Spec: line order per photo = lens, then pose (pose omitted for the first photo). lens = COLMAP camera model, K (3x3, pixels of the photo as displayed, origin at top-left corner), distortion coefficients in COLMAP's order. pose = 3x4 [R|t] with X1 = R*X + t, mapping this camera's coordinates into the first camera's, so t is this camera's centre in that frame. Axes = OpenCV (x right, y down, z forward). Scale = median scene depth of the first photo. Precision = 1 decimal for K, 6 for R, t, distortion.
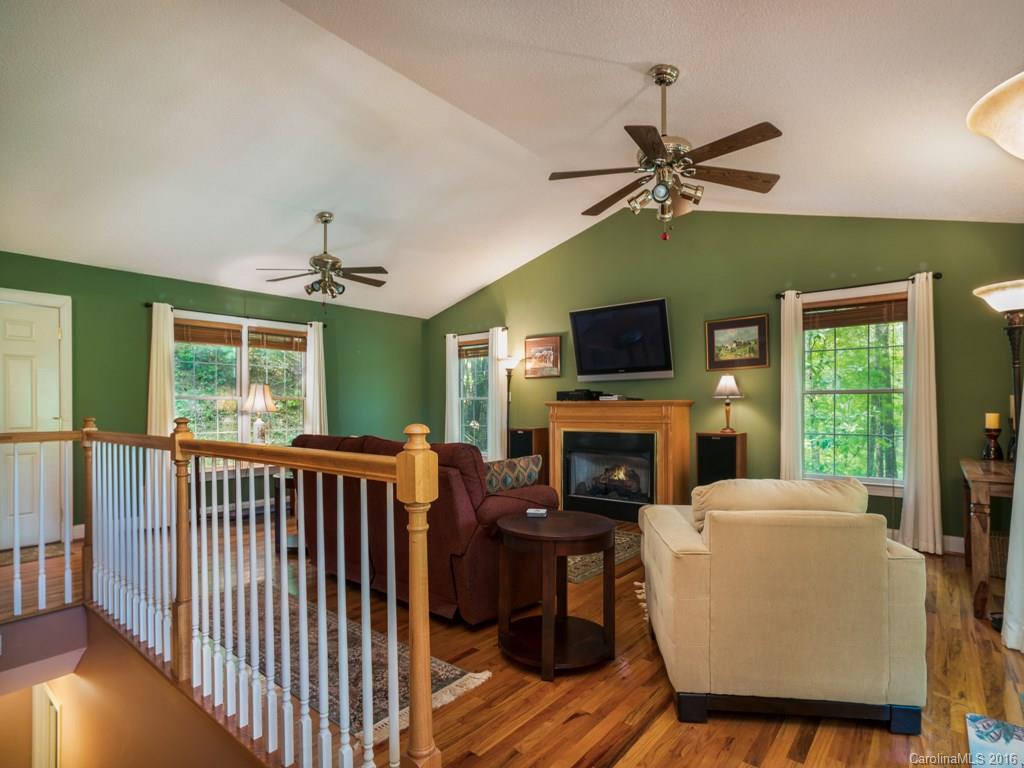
lens RADIAL K [[533.0, 0, 506.0], [0, 533.0, 388.6], [0, 0, 1]] dist [-0.035268, 0.015537]
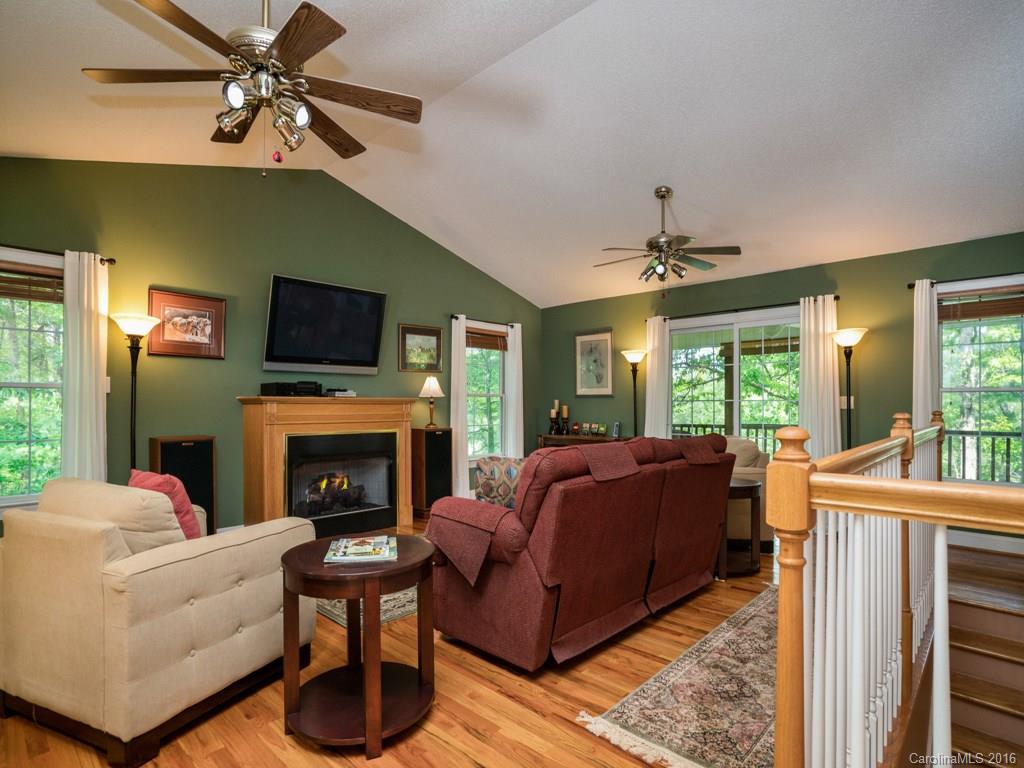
lens RADIAL K [[533.0, 0, 506.0], [0, 533.0, 388.6], [0, 0, 1]] dist [-0.035268, 0.015537]
pose [[0.073152, 0.041141, 0.996472, -0.658204], [-0.028303, 0.998832, -0.039161, 0.037135], [-0.996919, -0.025338, 0.074231, 0.717314]]
